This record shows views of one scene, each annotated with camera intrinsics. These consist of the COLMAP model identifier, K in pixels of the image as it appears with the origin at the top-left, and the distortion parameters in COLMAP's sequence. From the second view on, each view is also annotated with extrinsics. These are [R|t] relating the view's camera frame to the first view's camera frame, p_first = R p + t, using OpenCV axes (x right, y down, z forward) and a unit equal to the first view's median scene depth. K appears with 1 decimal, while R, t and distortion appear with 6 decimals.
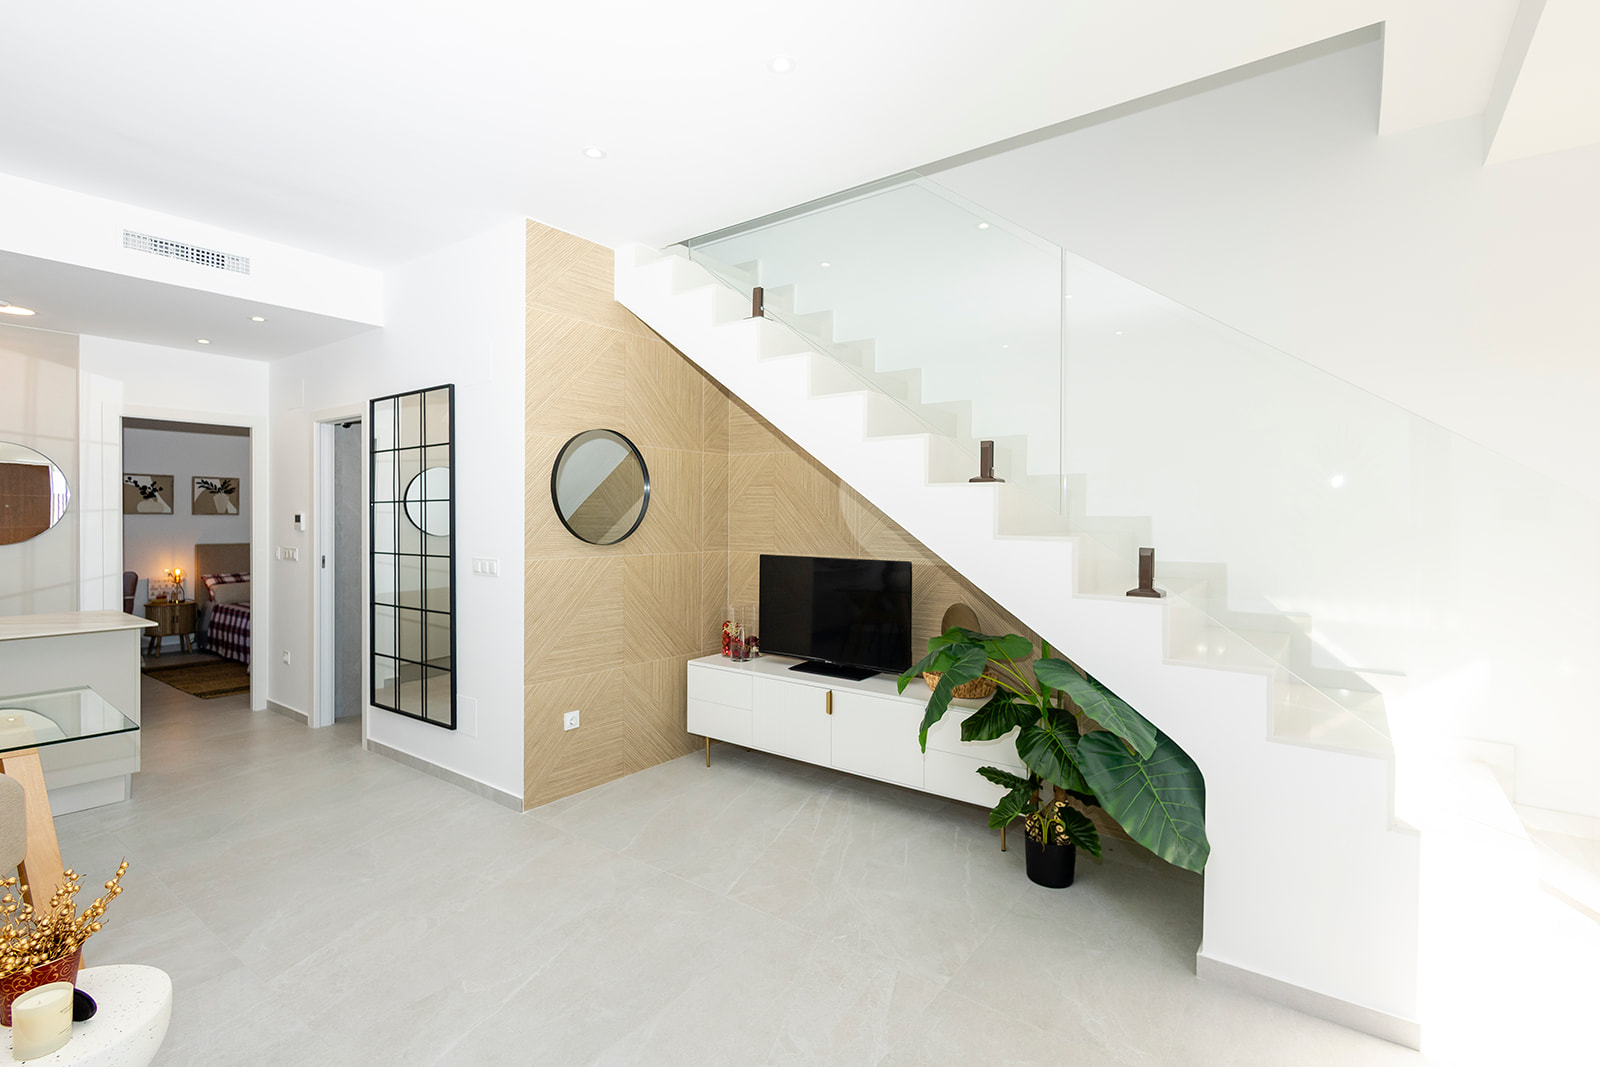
lens RADIAL K [[740.2, 0, 806.5], [0, 740.2, 520.5], [0, 0, 1]] dist [0.002414, -0.000358]
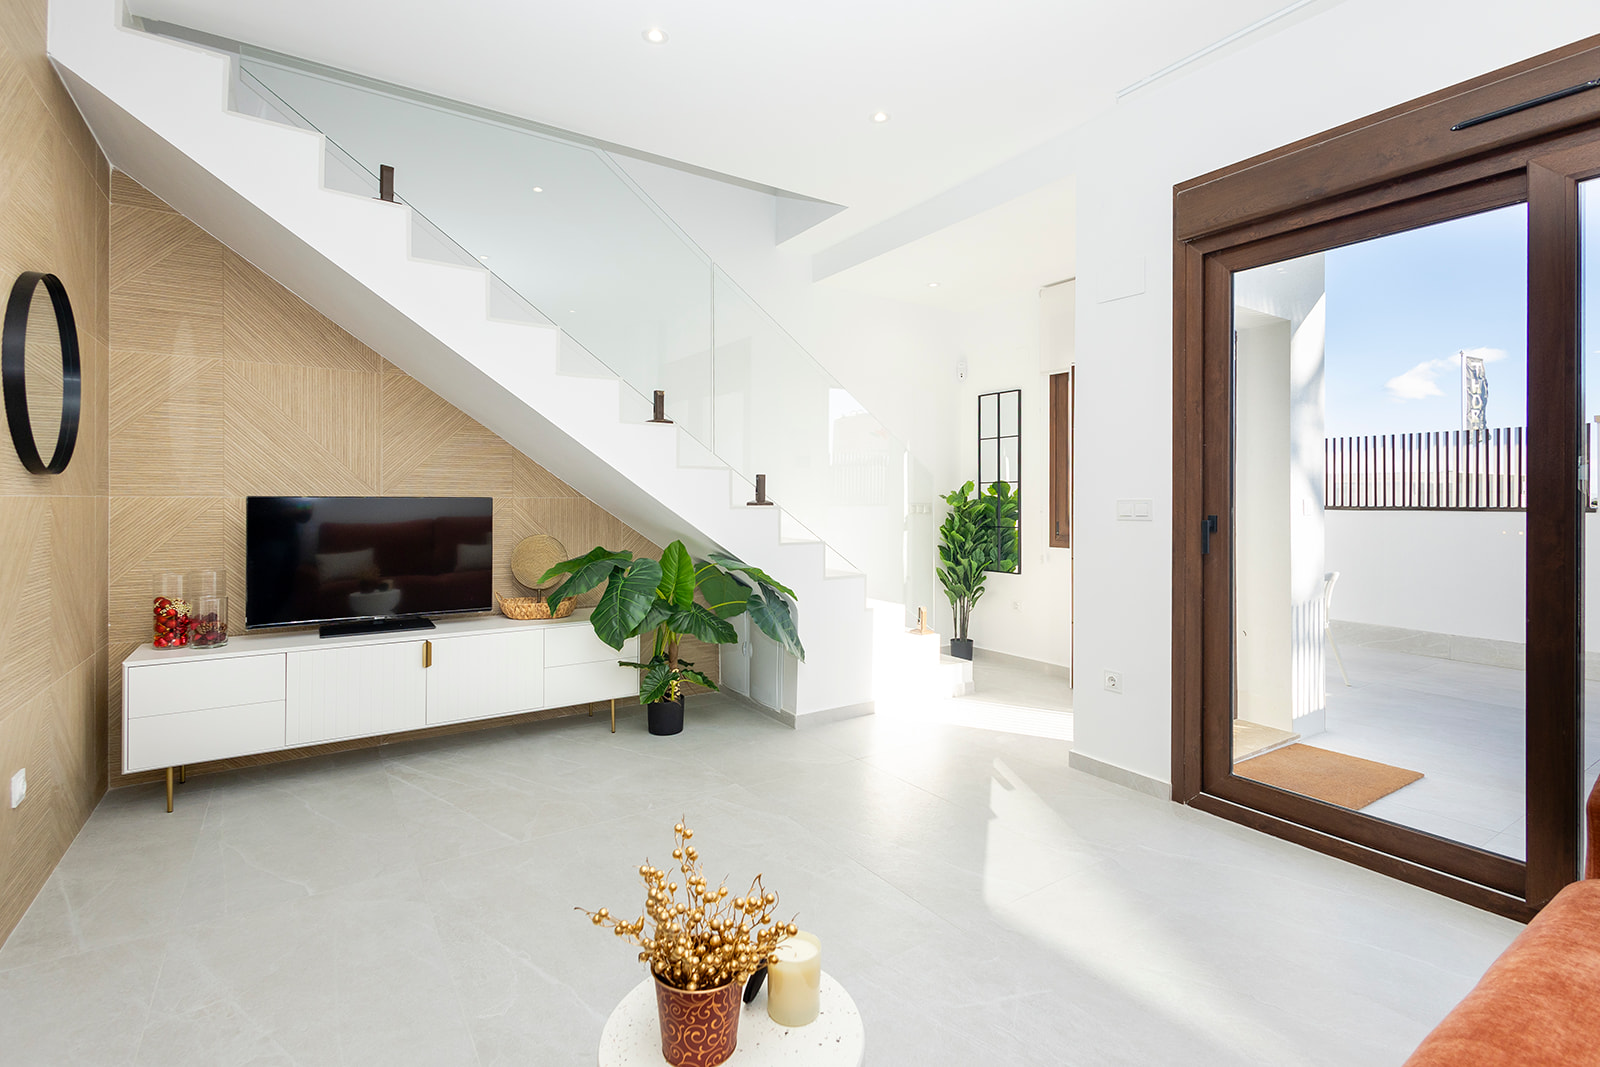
lens RADIAL K [[732.7, 0, 799.2], [0, 732.7, 501.5], [0, 0, 1]] dist [0.000818, -0.000071]
pose [[0.339173, -0.004832, 0.940712, -0.531937], [0.005583, 0.999980, 0.003123, 0.049143], [-0.940707, 0.004193, 0.339193, 0.222163]]
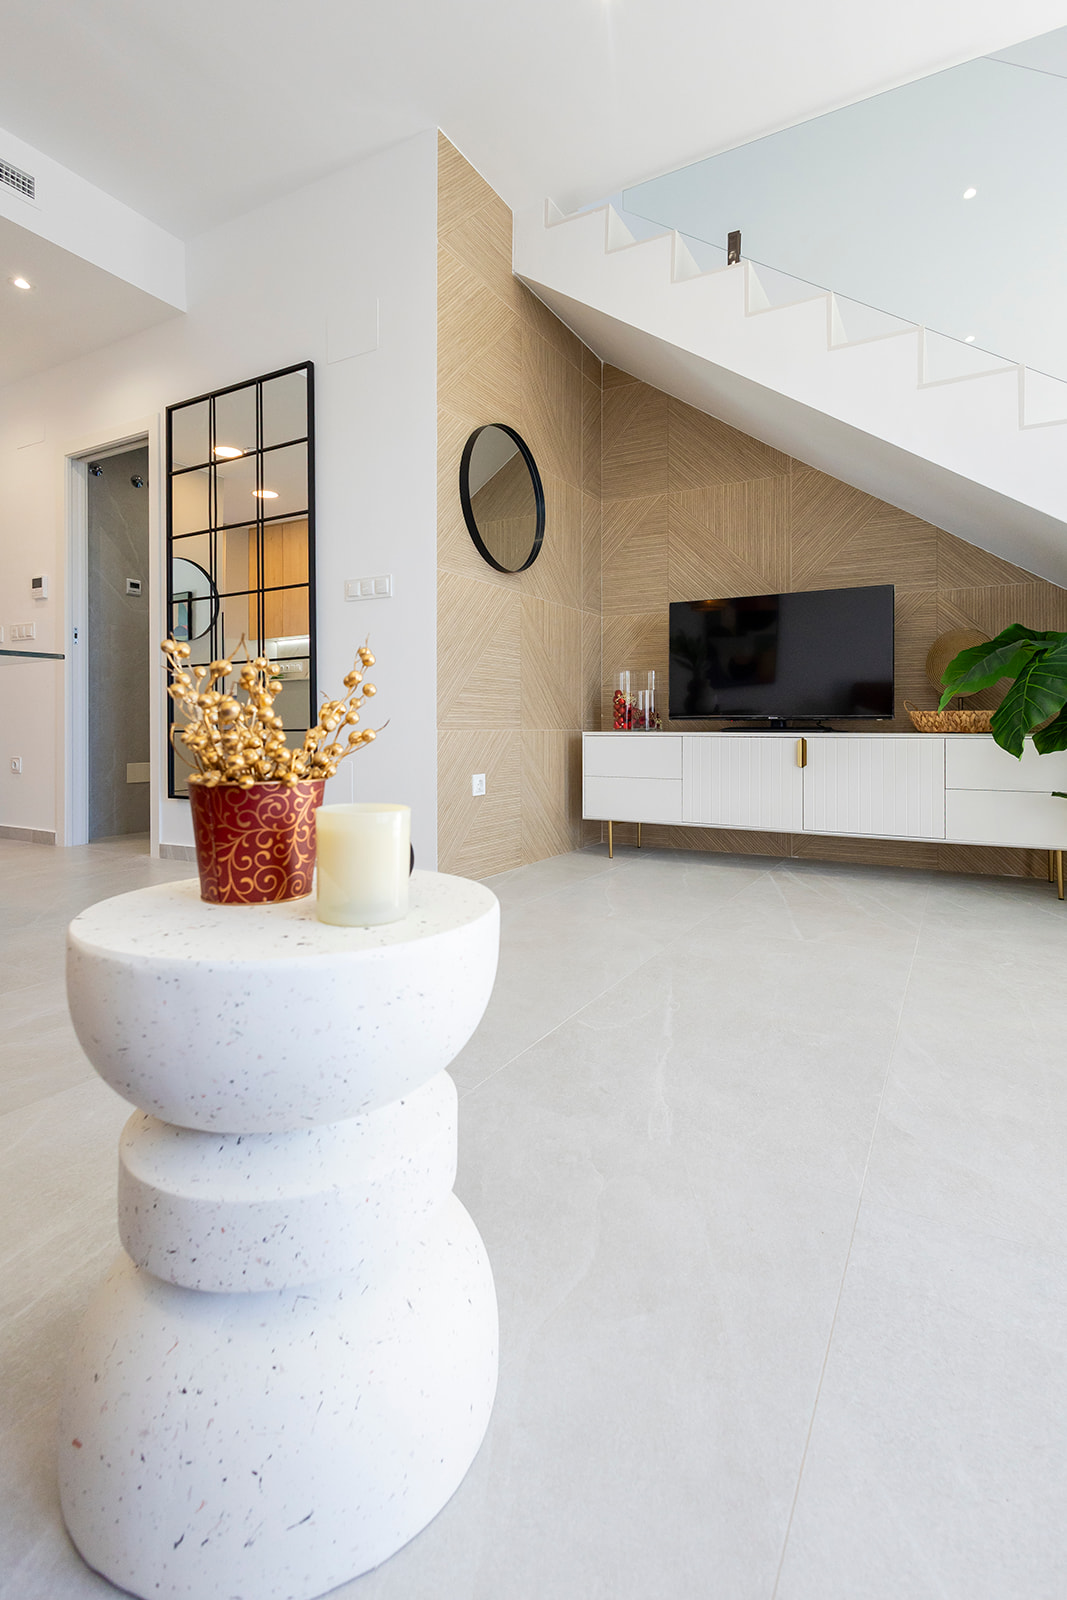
lens RADIAL K [[757.6, 0, 537.2], [0, 757.6, 722.4], [0, 0, 1]] dist [0.003569, 0.000124]
pose [[0.992697, -0.003151, 0.120594, -0.297504], [0.004550, 0.999926, -0.011324, 0.179617], [-0.120549, 0.011790, 0.992637, 0.160601]]
